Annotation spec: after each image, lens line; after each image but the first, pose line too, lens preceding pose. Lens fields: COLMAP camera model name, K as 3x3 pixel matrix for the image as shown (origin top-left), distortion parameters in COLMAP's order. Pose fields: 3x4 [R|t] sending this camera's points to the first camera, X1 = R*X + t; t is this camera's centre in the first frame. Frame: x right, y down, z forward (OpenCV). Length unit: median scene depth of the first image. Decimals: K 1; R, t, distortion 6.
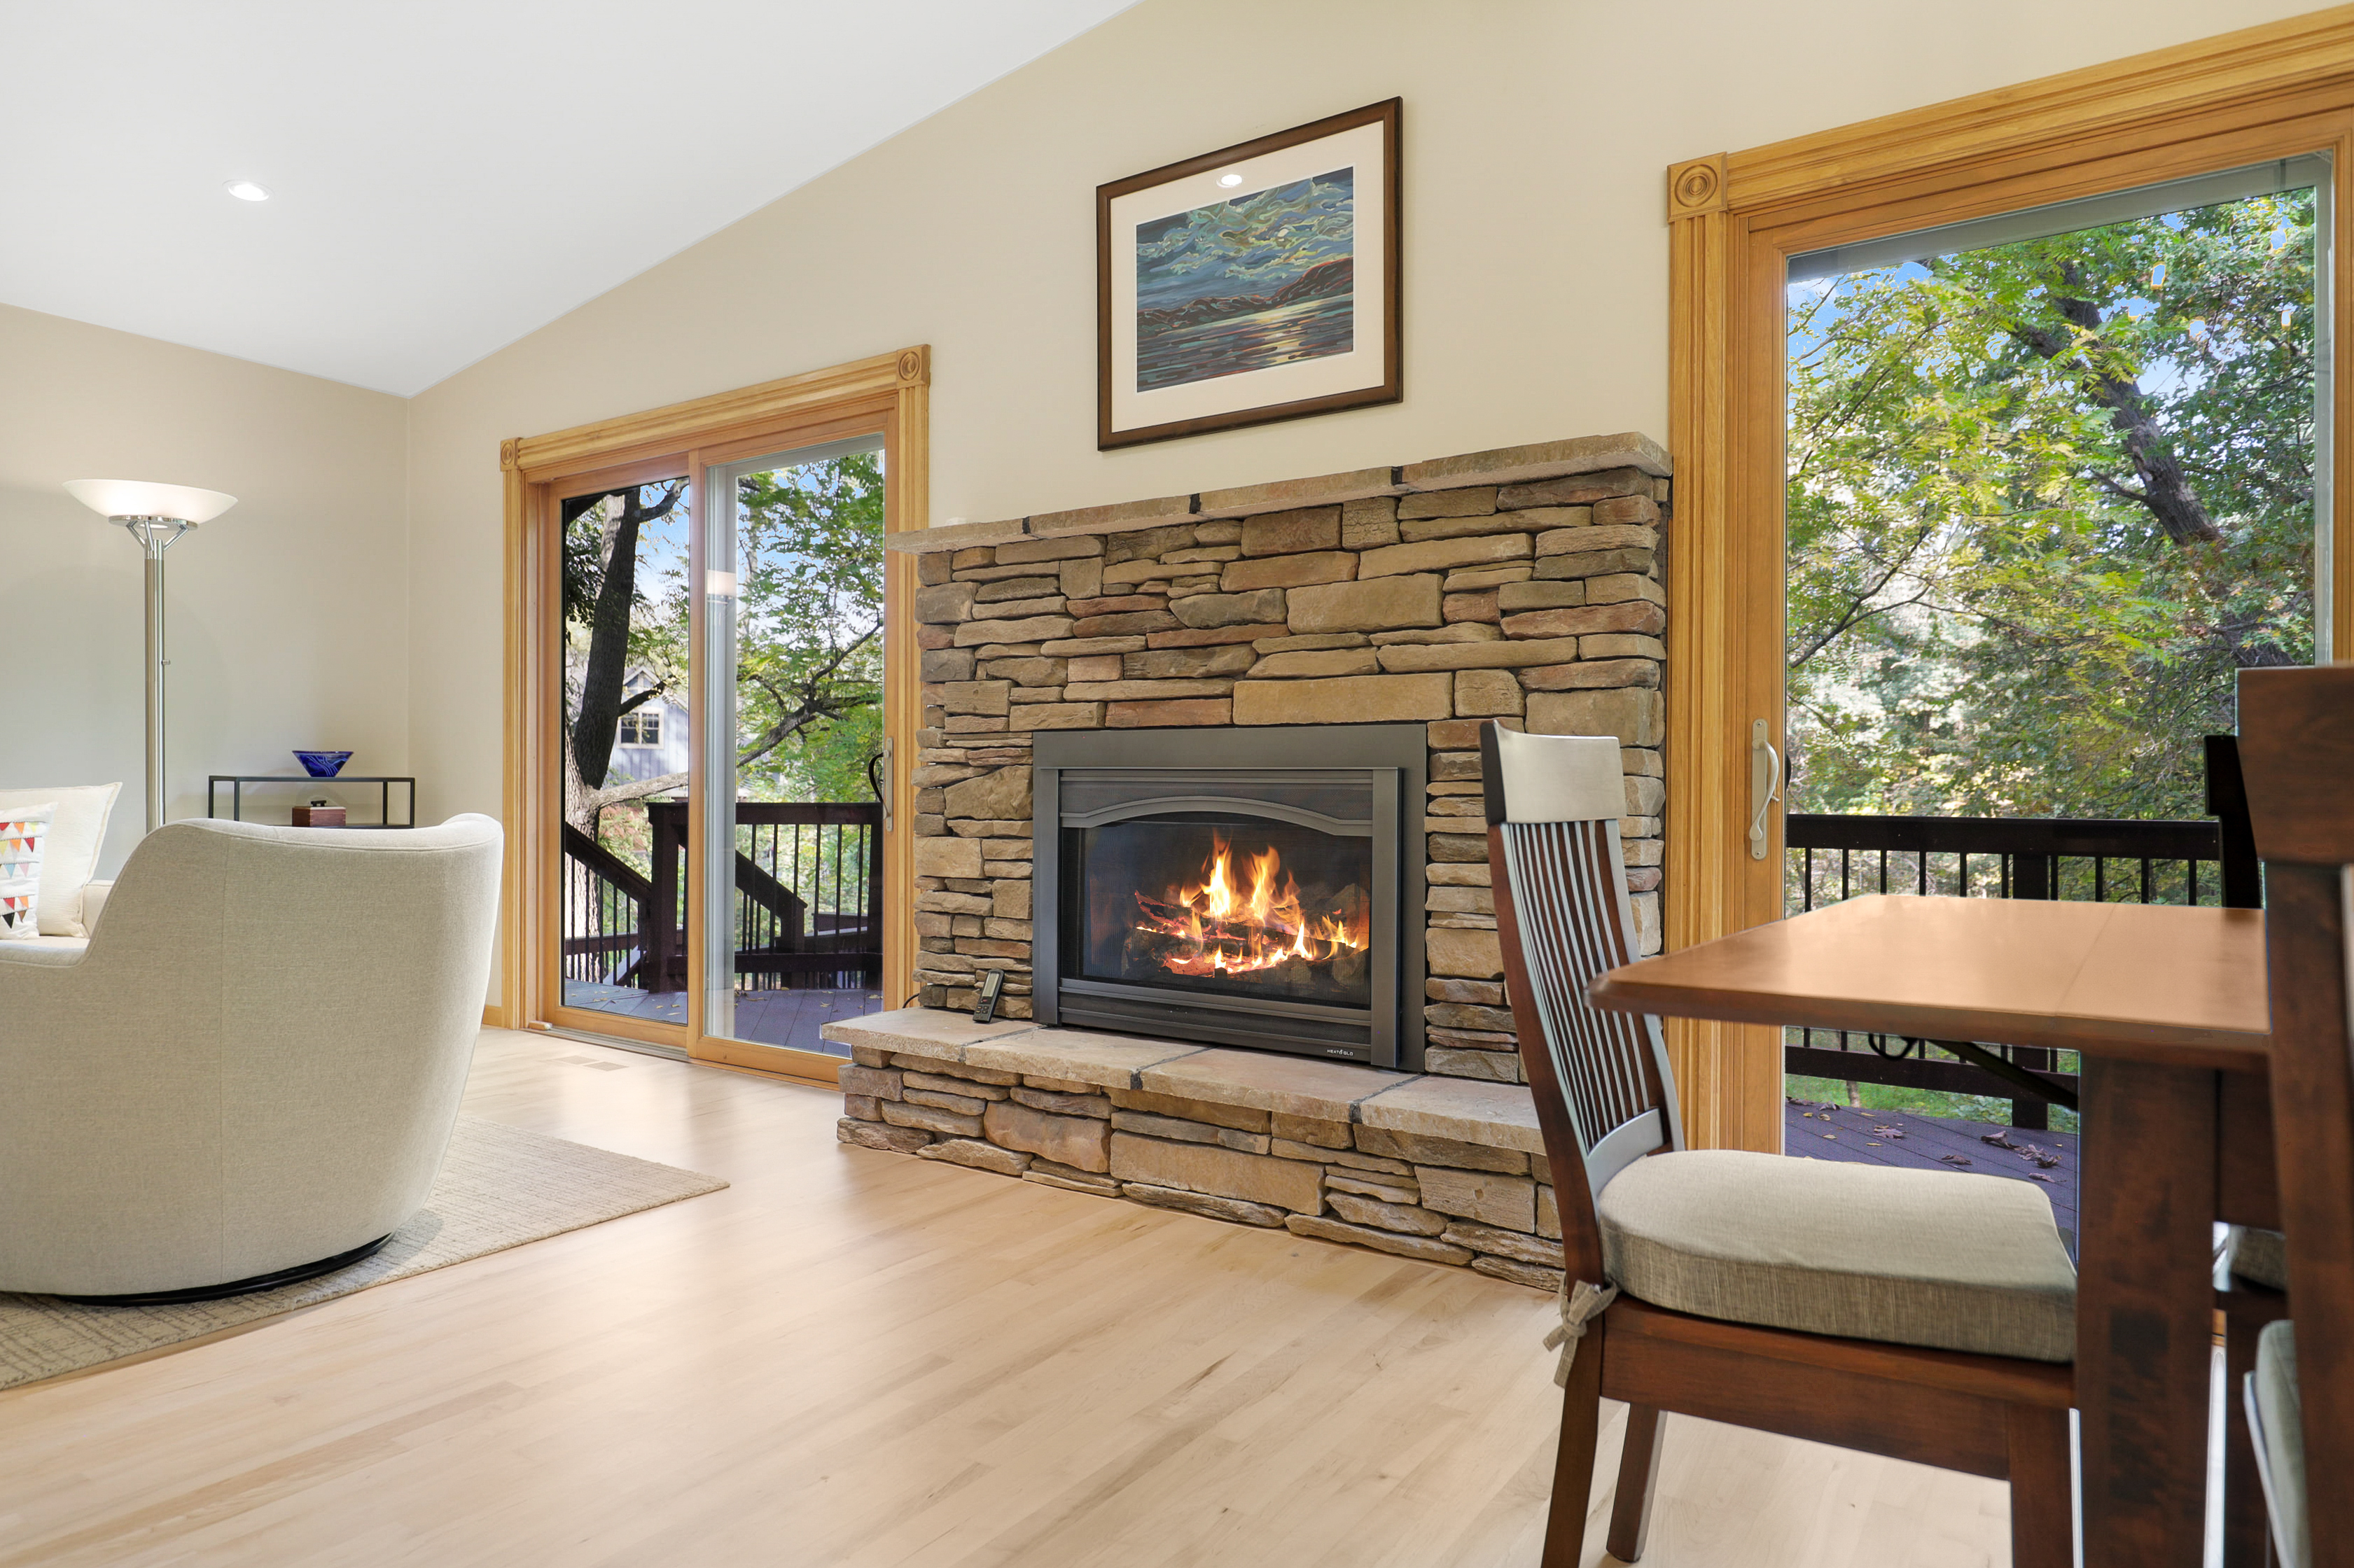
lens RADIAL K [[1410.5, 0, 1177.0], [0, 1410.5, 784.0], [0, 0, 1]] dist [-0.001403, -0.000368]
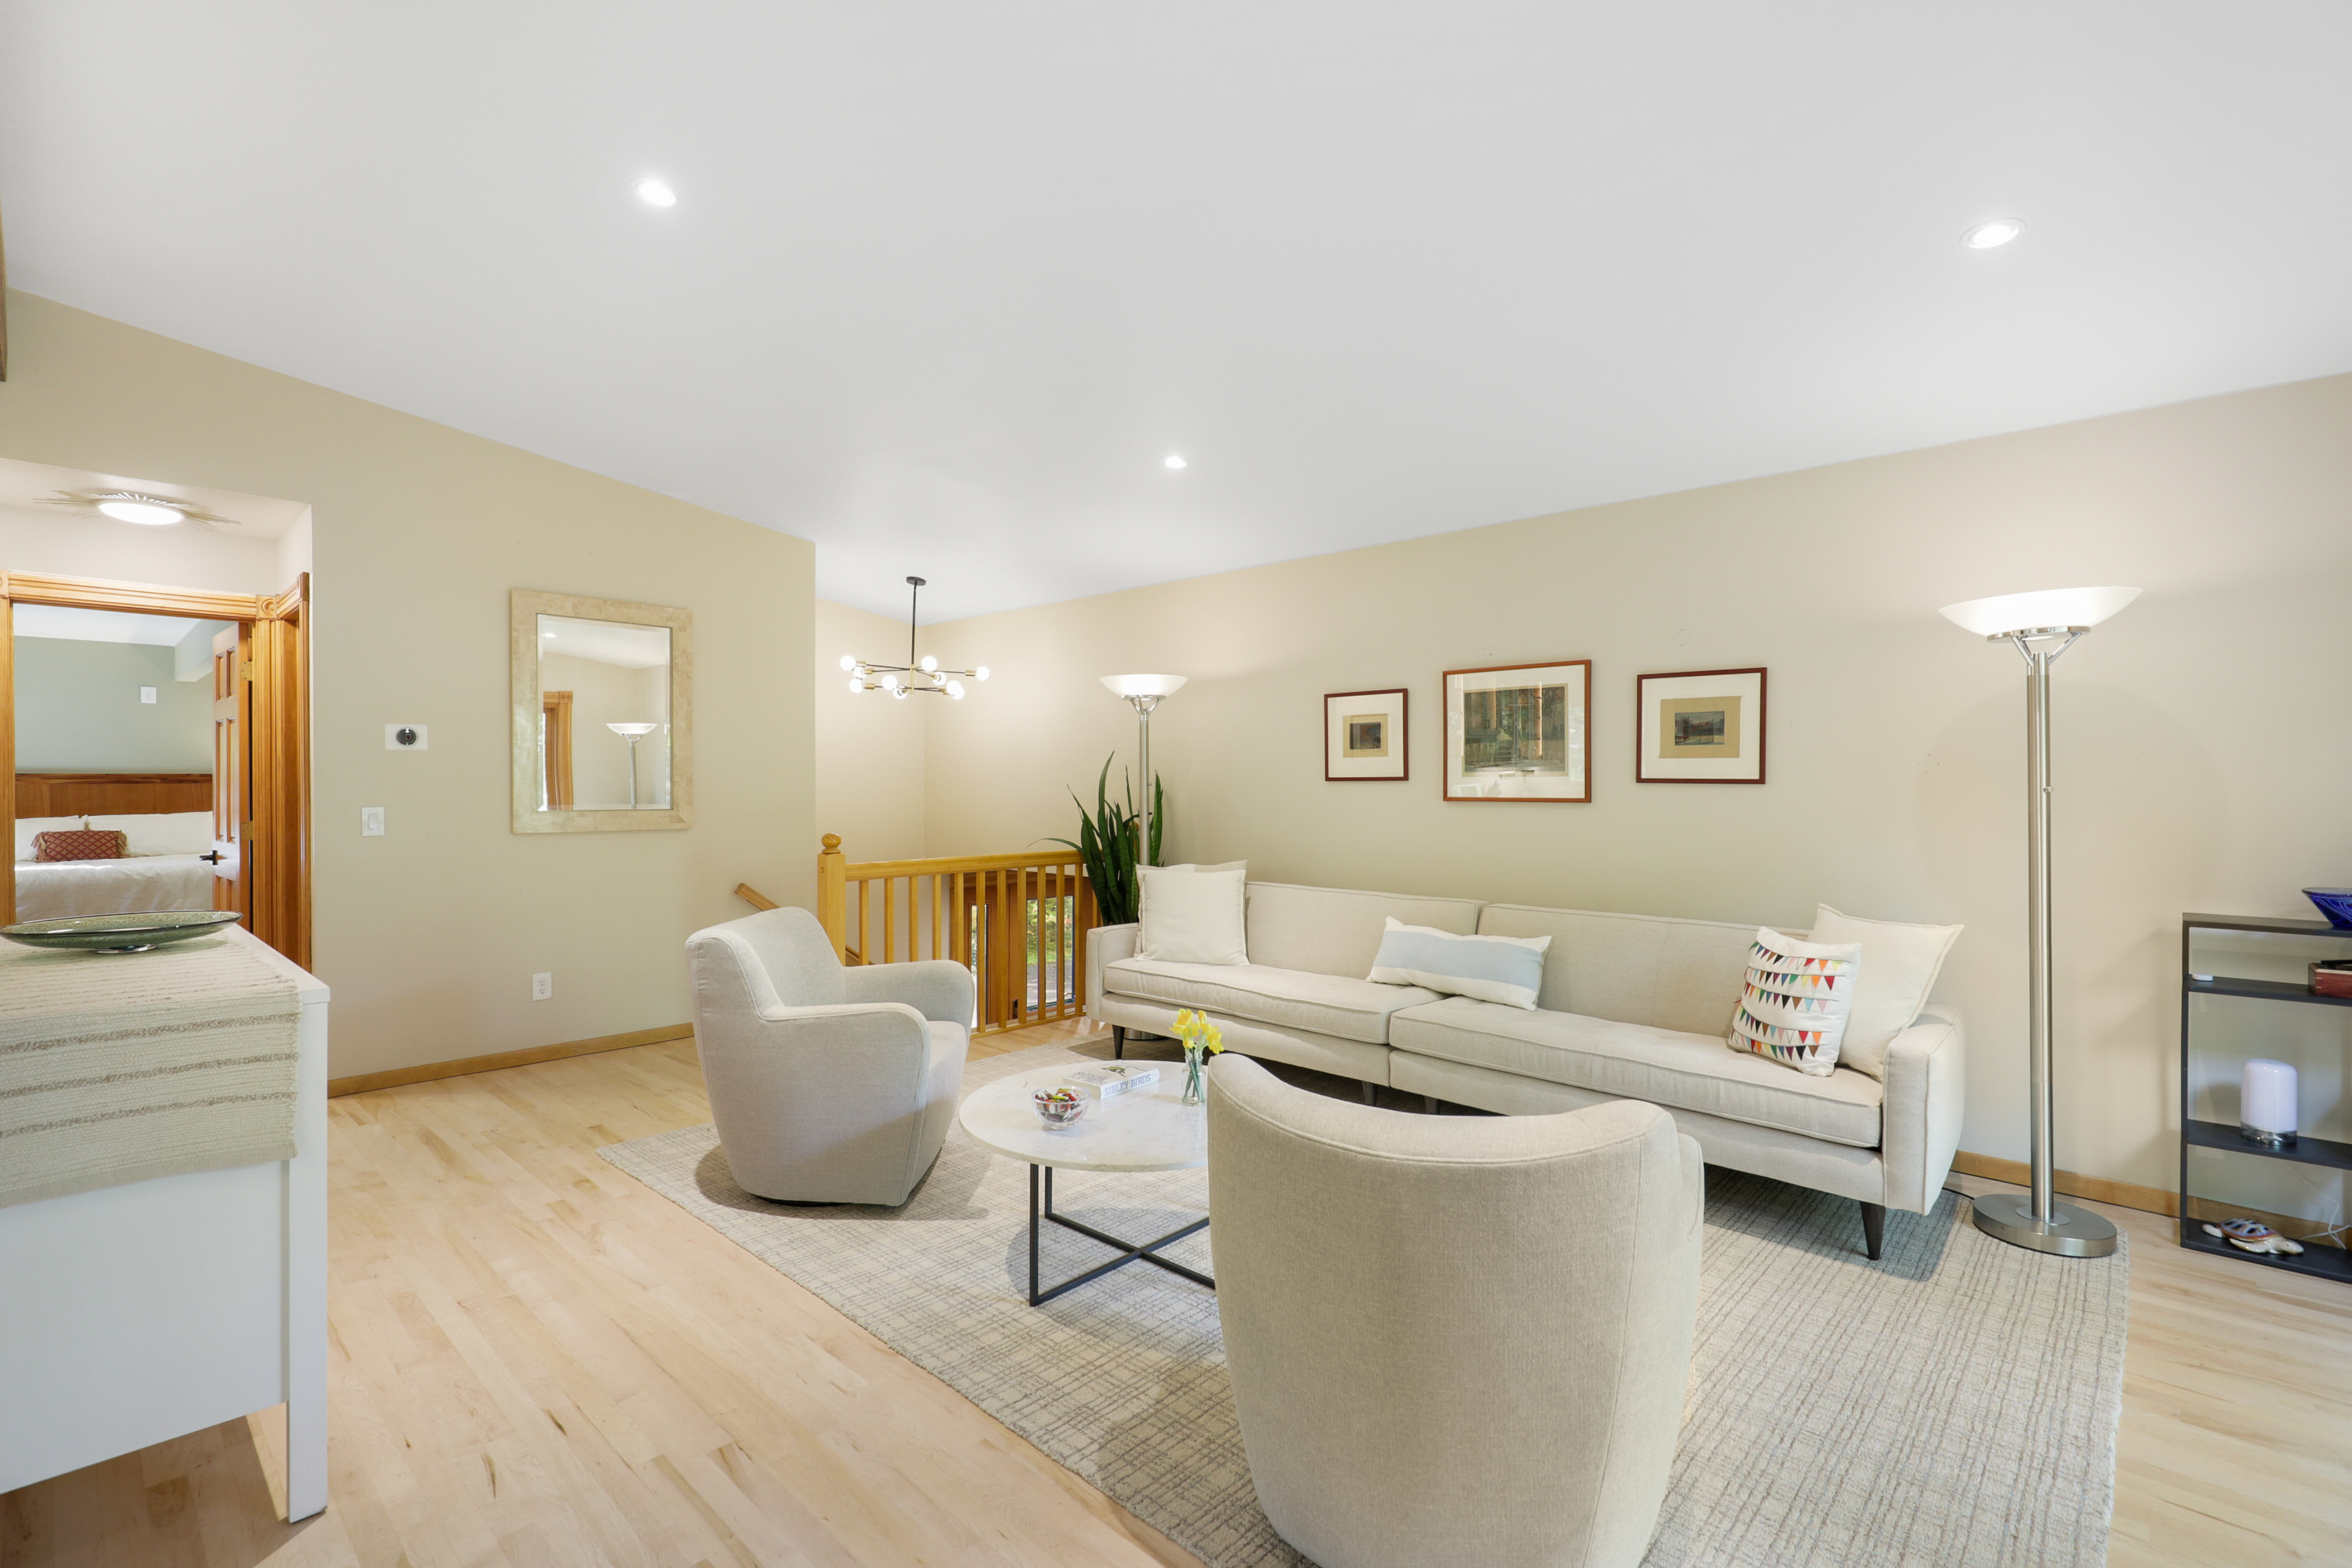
lens RADIAL K [[1067.5, 0, 1184.4], [0, 1067.5, 775.8], [0, 0, 1]] dist [0.002614, 0.001123]
pose [[-0.148258, -0.008397, -0.988913, 0.042155], [-0.003094, 0.999963, -0.008027, -0.124276], [0.988944, 0.001870, -0.148278, 0.795429]]
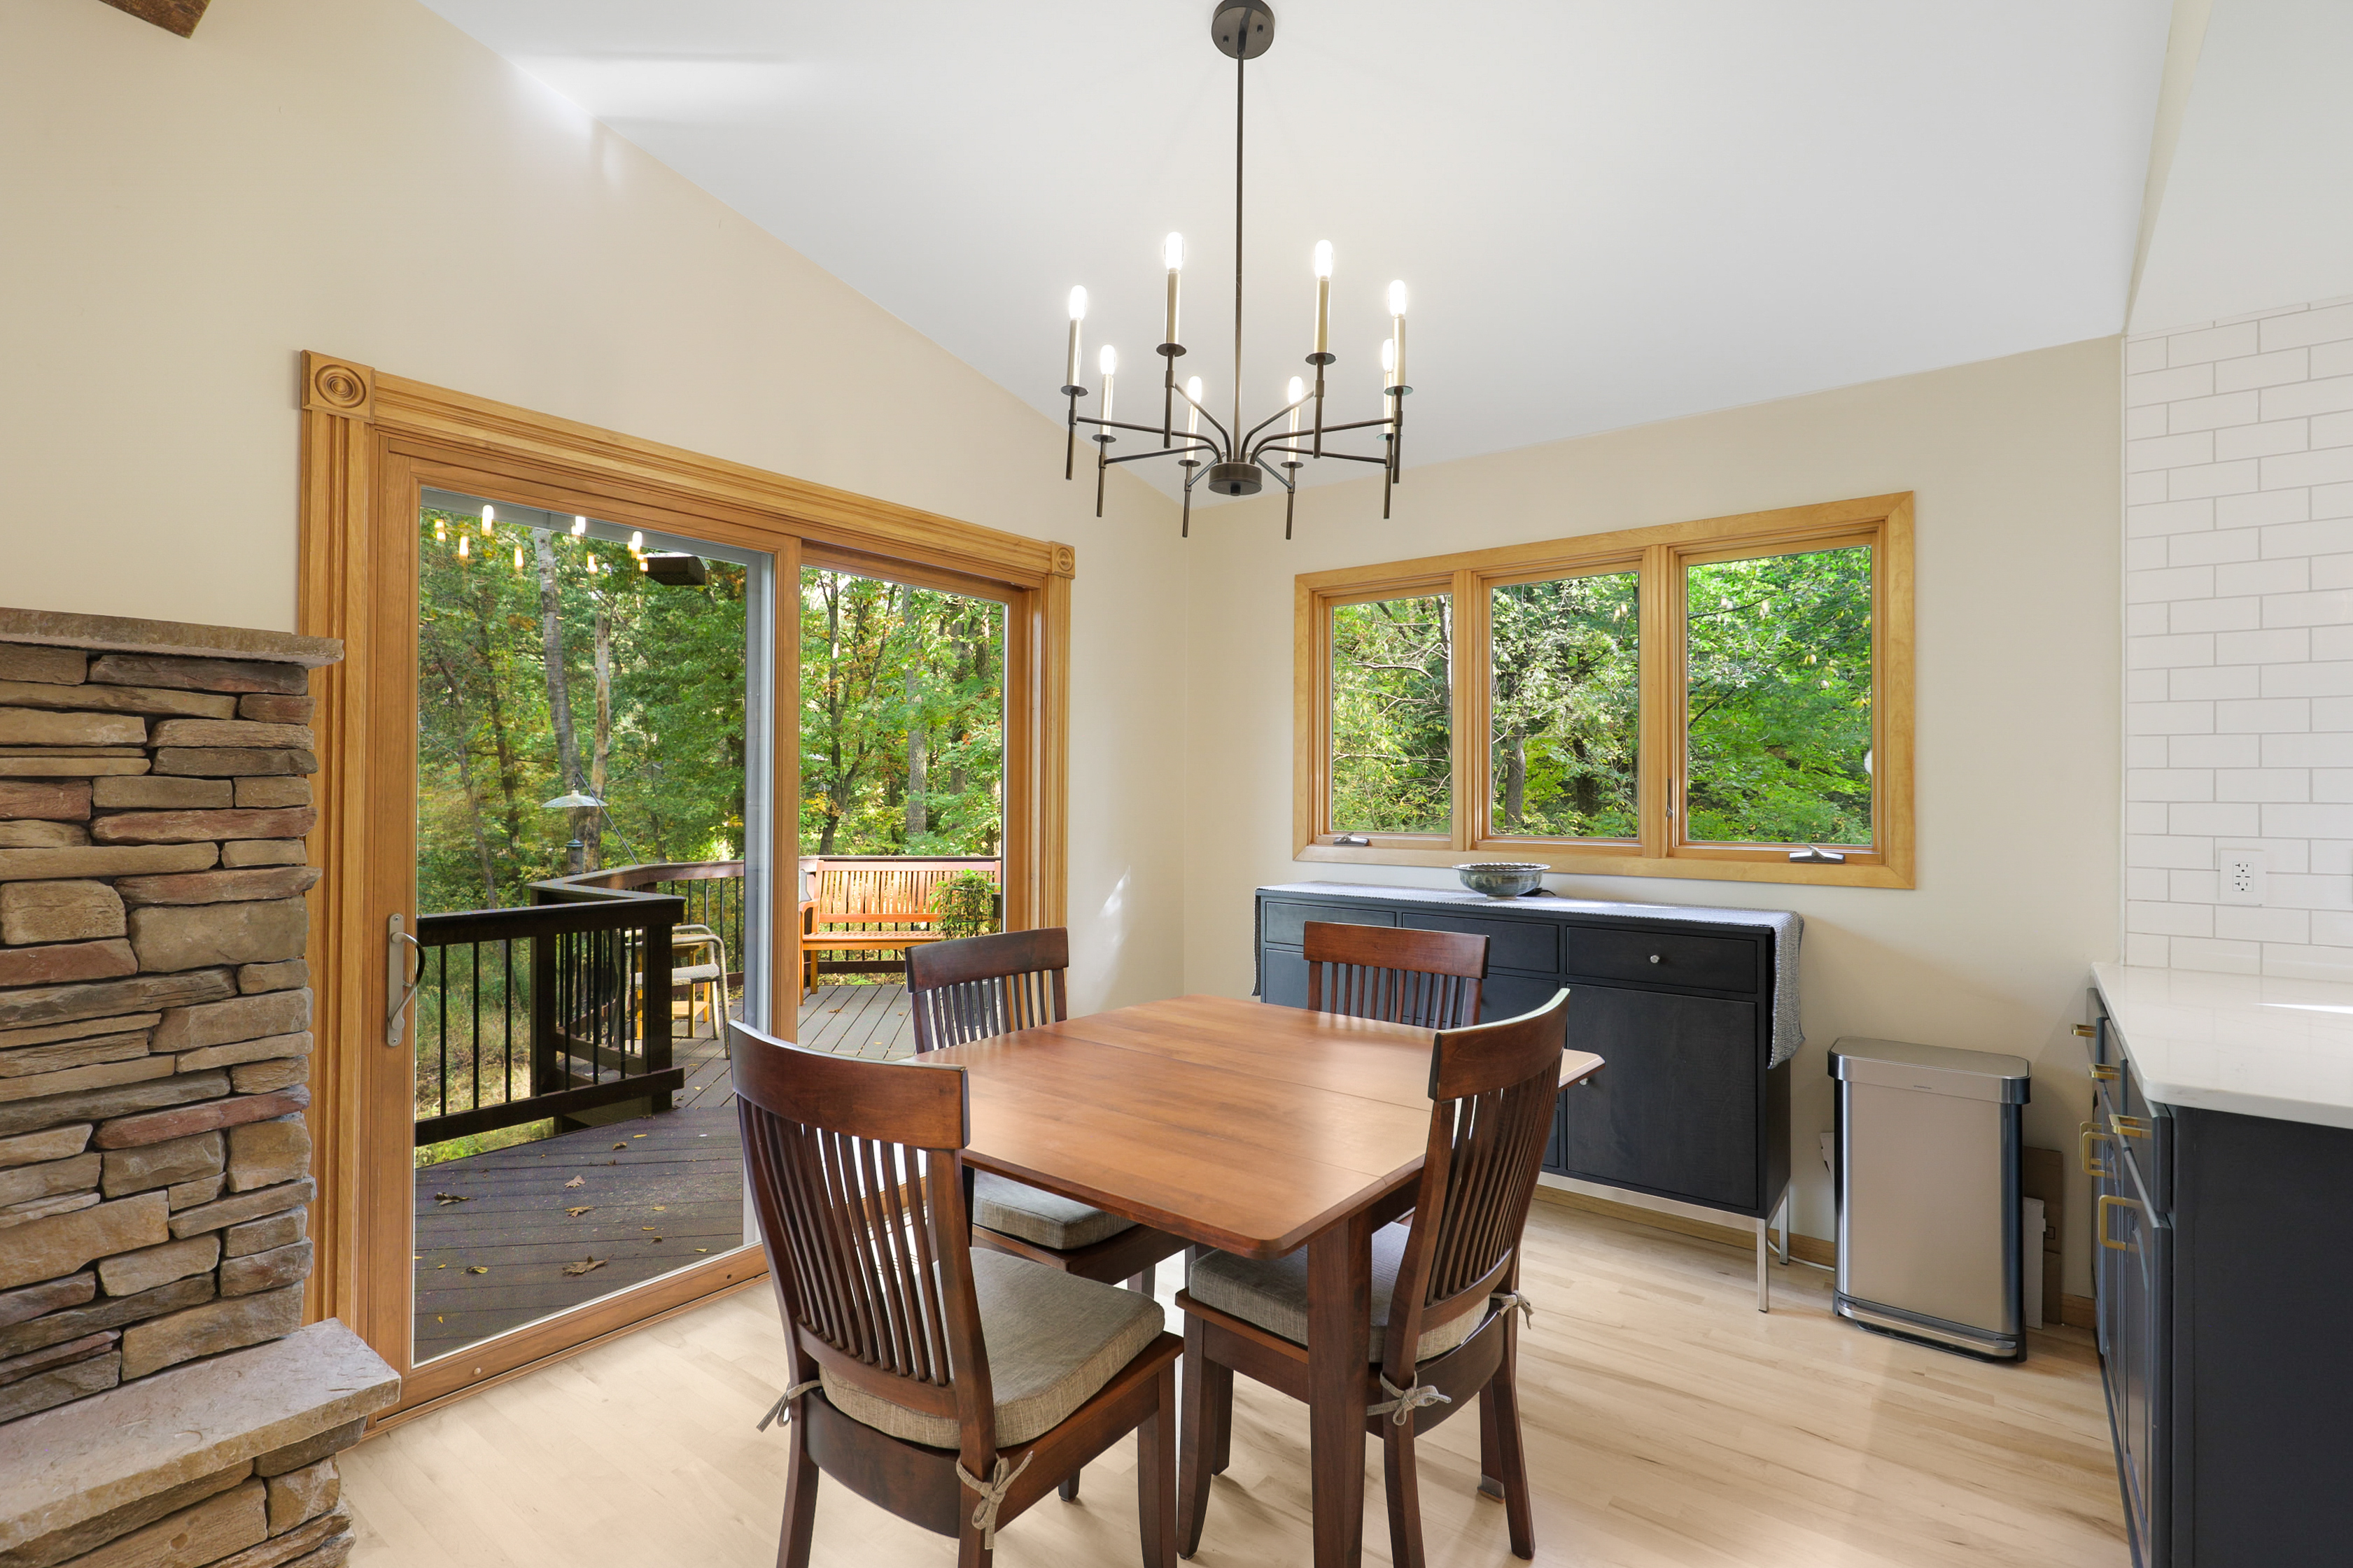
lens RADIAL K [[1078.6, 0, 1166.9], [0, 1078.6, 785.6], [0, 0, 1]] dist [-0.000438, 0.000274]
pose [[0.067816, 0.002420, 0.997695, -0.312455], [-0.005147, 0.999985, -0.002076, -0.125783], [-0.997685, -0.004995, 0.067827, 0.319929]]
